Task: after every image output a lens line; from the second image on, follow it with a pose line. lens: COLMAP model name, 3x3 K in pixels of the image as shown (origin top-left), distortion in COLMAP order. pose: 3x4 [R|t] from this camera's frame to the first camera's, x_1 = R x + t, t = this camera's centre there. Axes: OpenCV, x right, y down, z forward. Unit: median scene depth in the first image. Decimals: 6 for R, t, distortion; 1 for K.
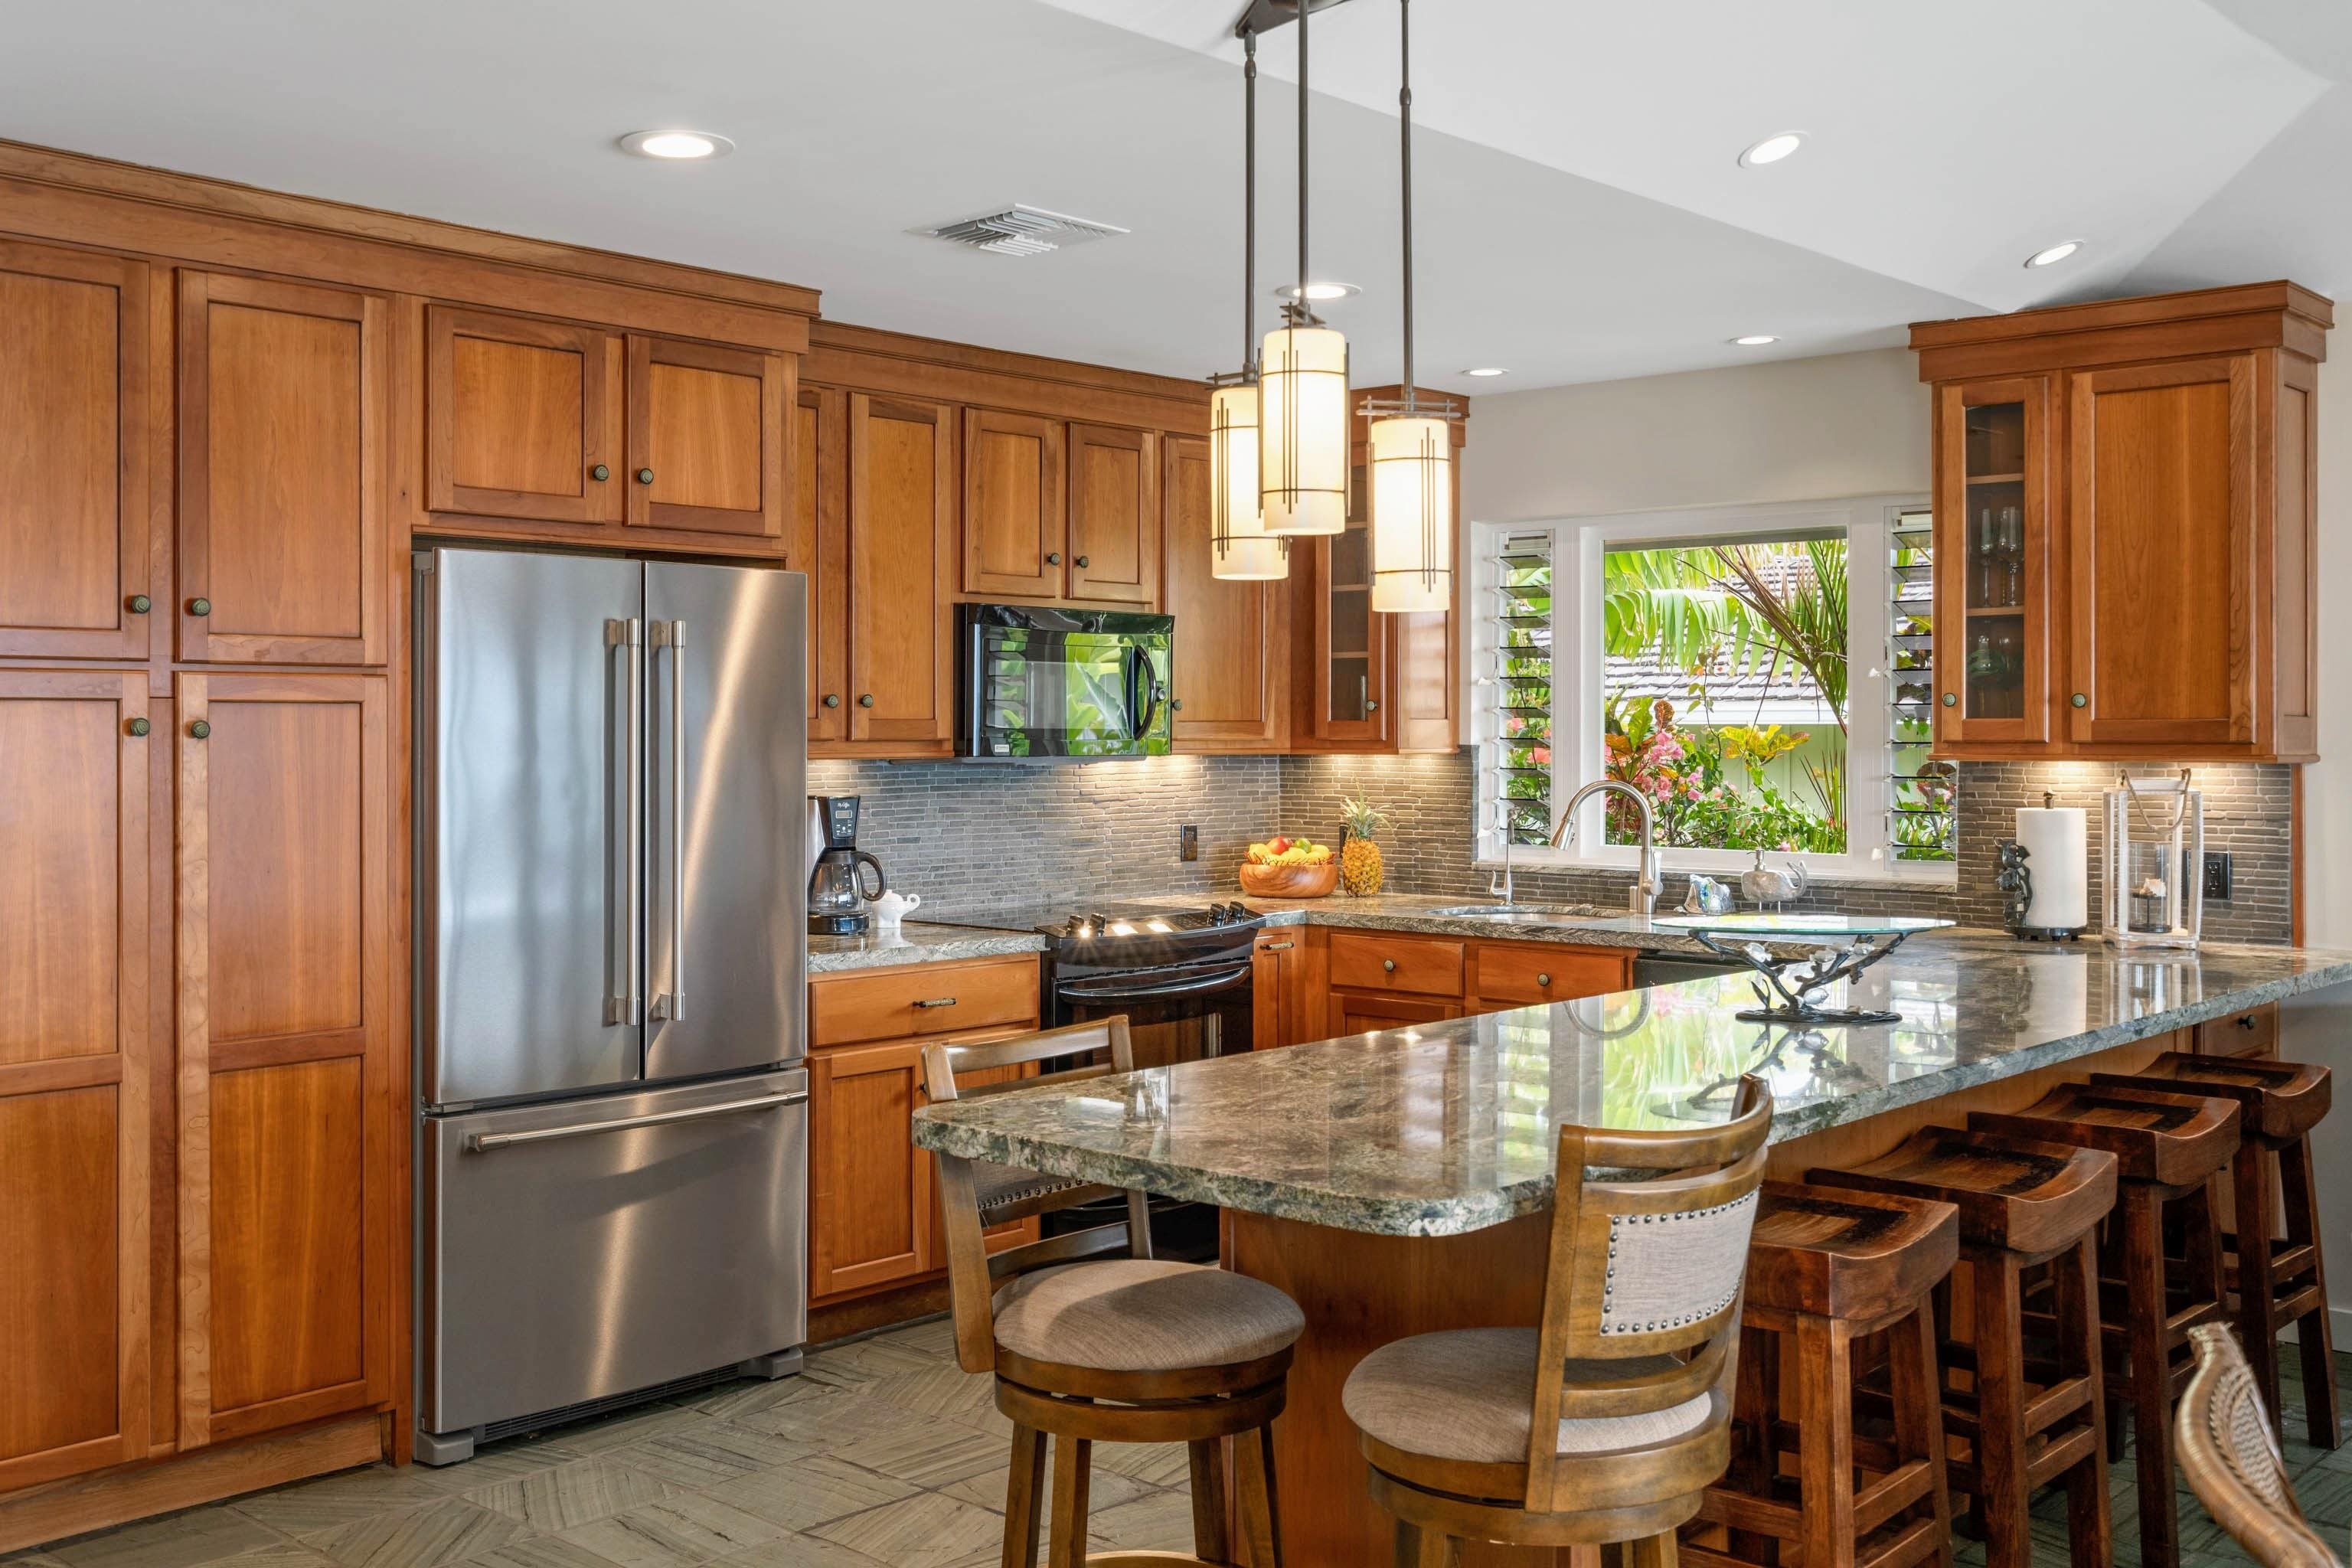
lens RADIAL K [[2320.5, 0, 1174.2], [0, 2320.5, 736.2], [0, 0, 1]] dist [0.006311, 0.005191]
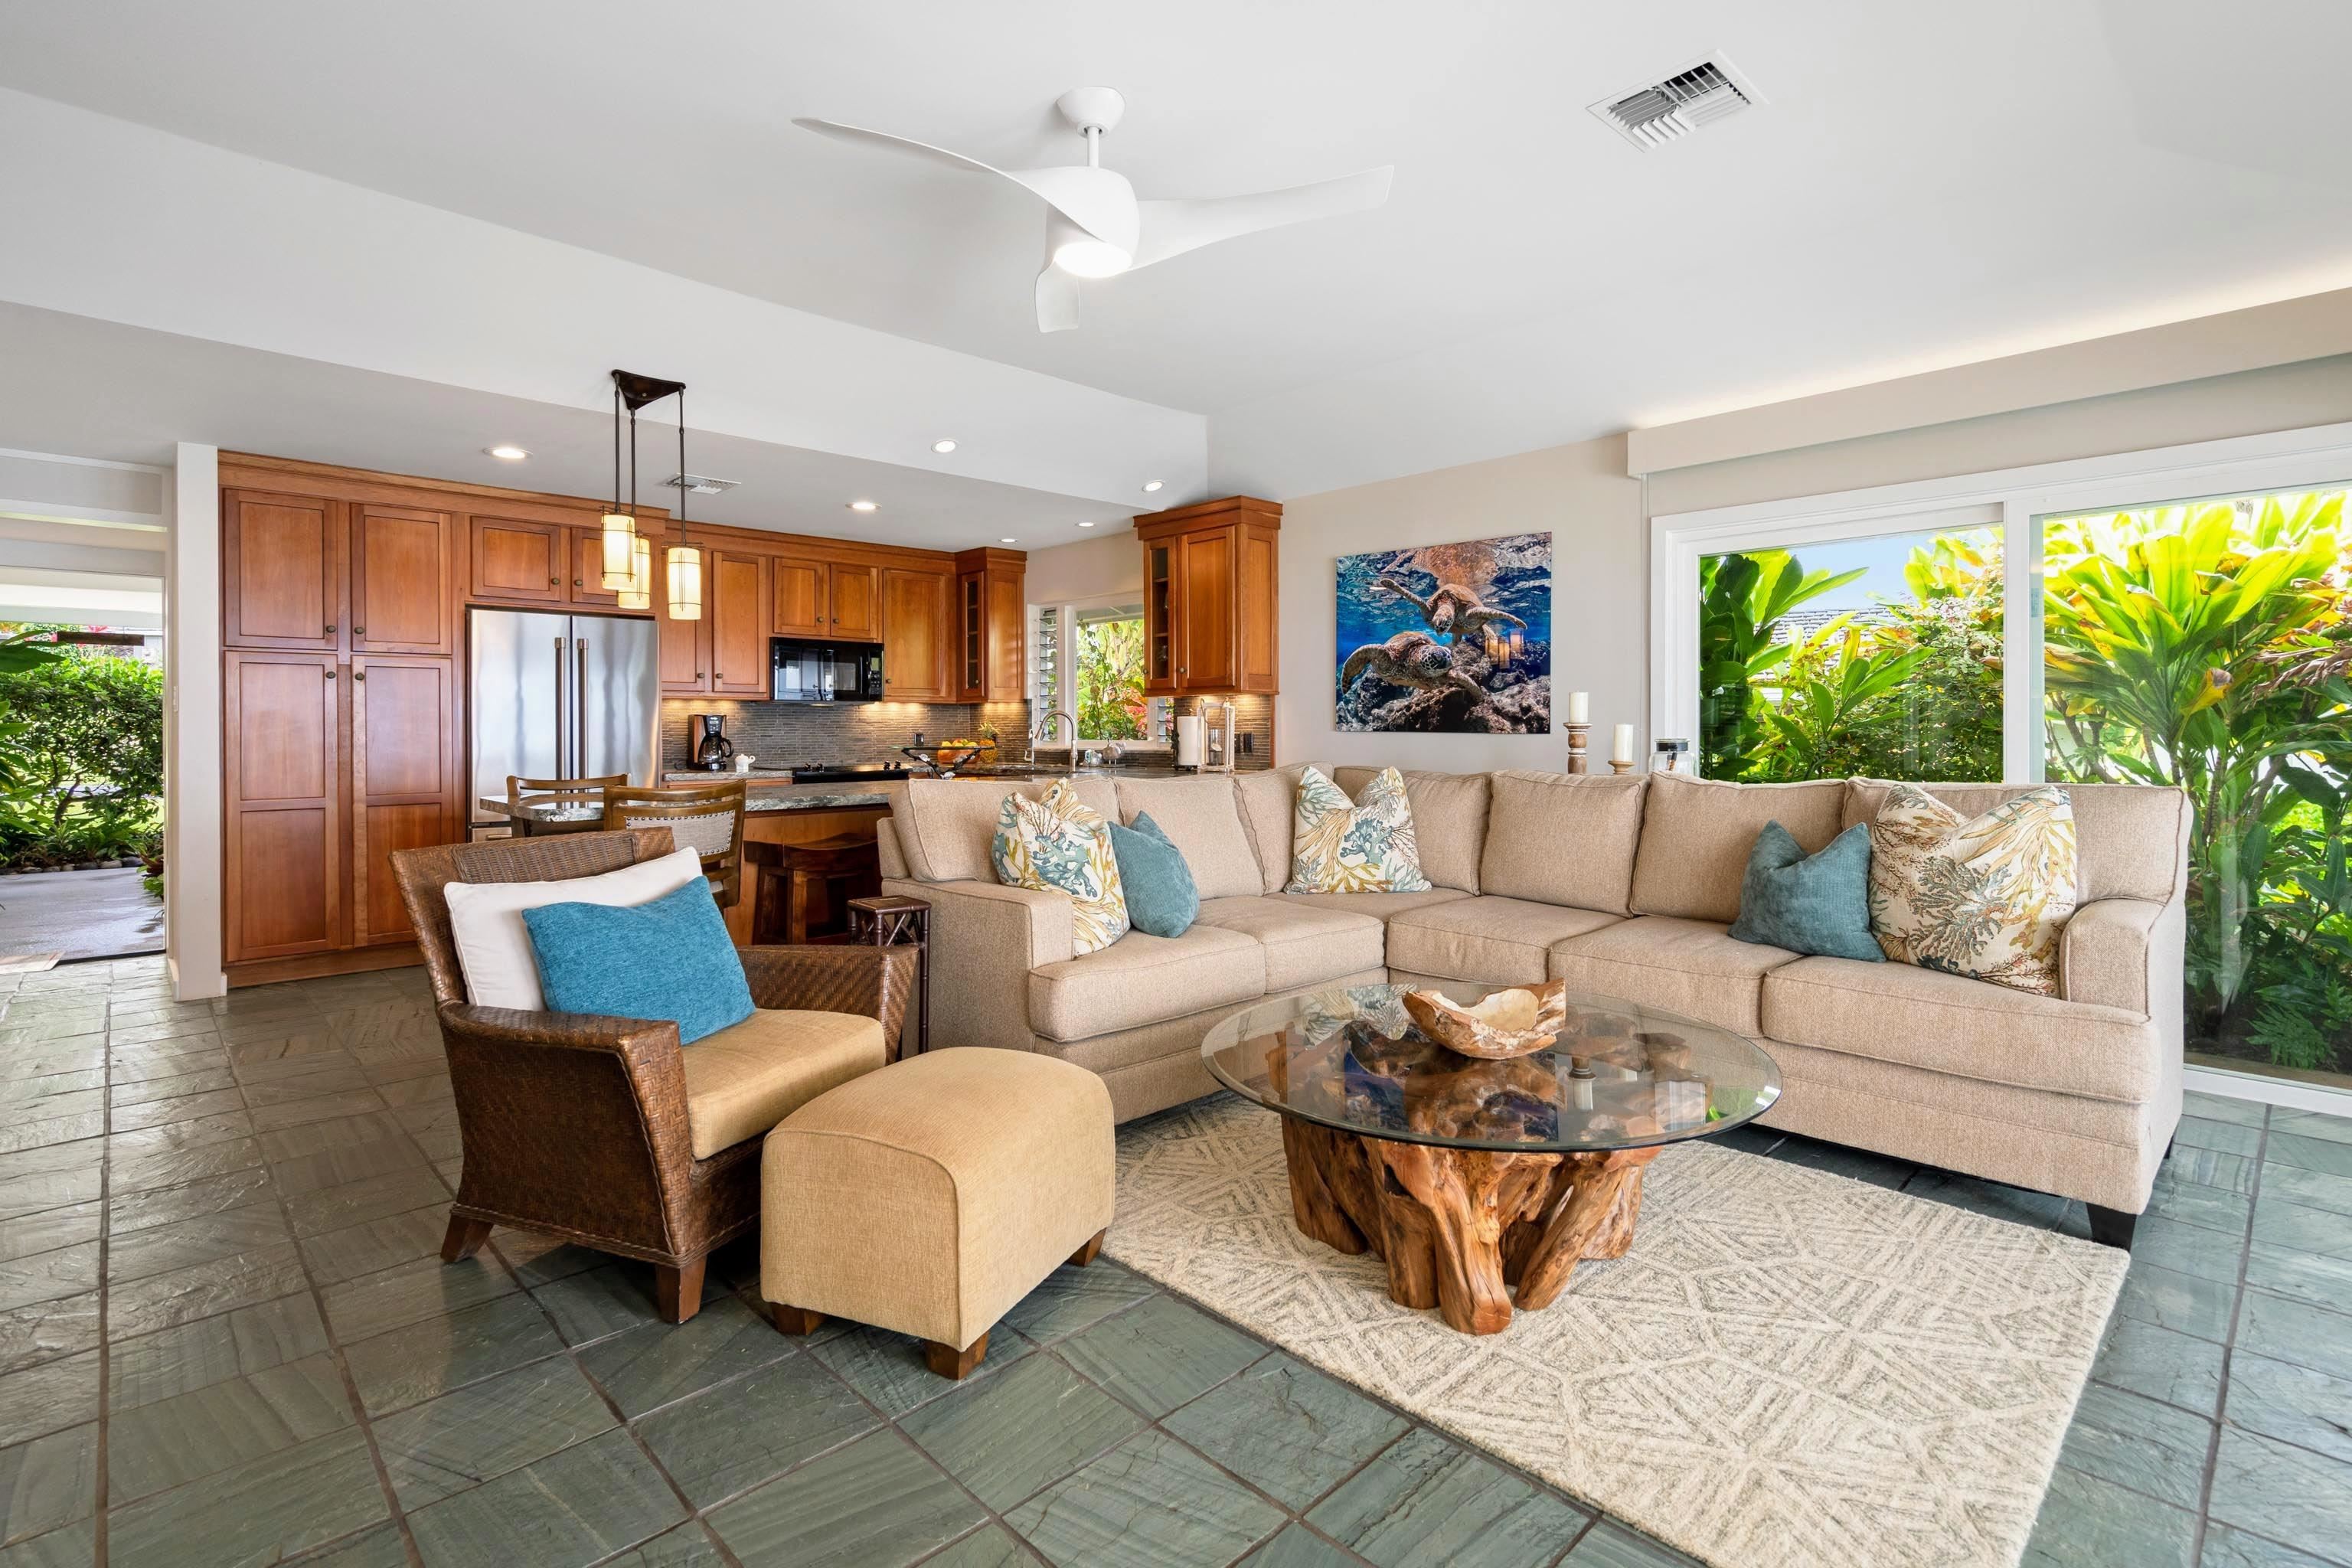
lens RADIAL K [[1110.1, 0, 1184.0], [0, 1110.1, 732.6], [0, 0, 1]] dist [-0.000856, -0.000035]
pose [[0.997458, -0.003237, -0.071186, 0.515203], [0.003271, 0.999995, 0.000355, 0.053850], [0.071185, -0.000587, 0.997463, -0.167316]]
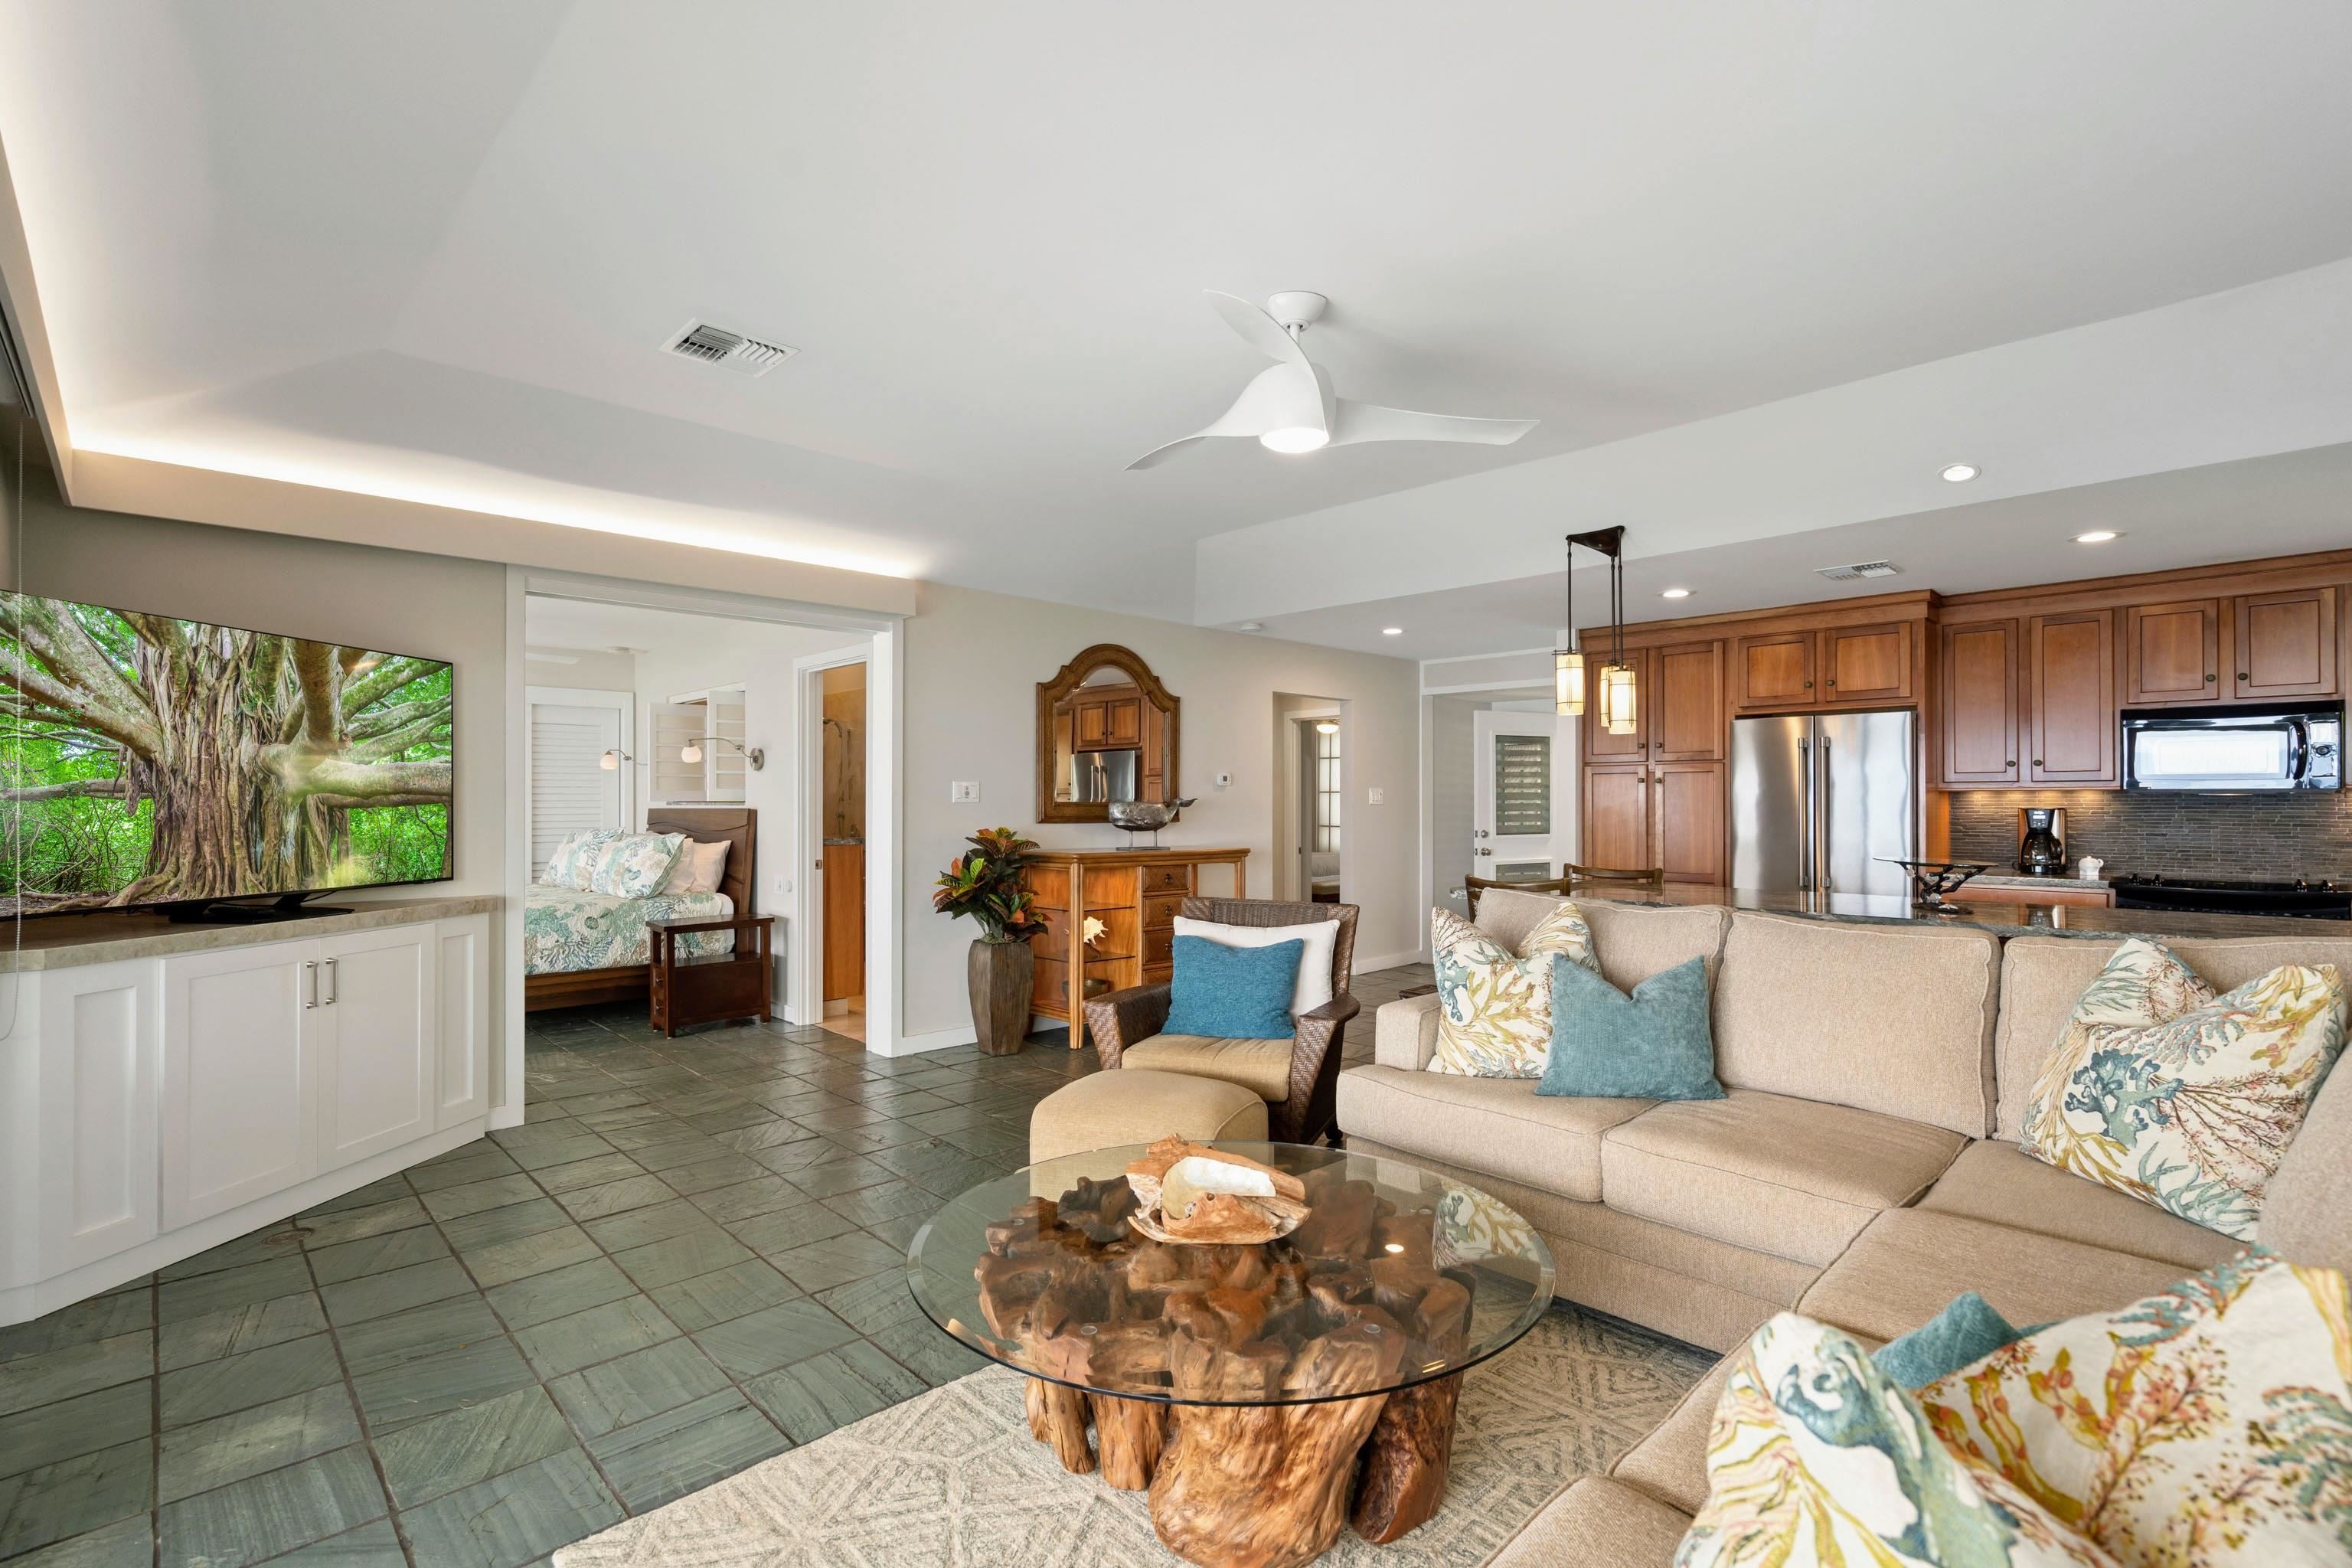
lens RADIAL K [[1064.1, 0, 1176.0], [0, 1064.1, 784.0], [0, 0, 1]] dist [-0.001203, -0.000152]
pose [[-0.075950, -0.016844, -0.996969, 1.024148], [-0.001626, 0.999858, -0.016769, 0.024957], [0.997110, 0.000348, -0.075966, 0.341909]]
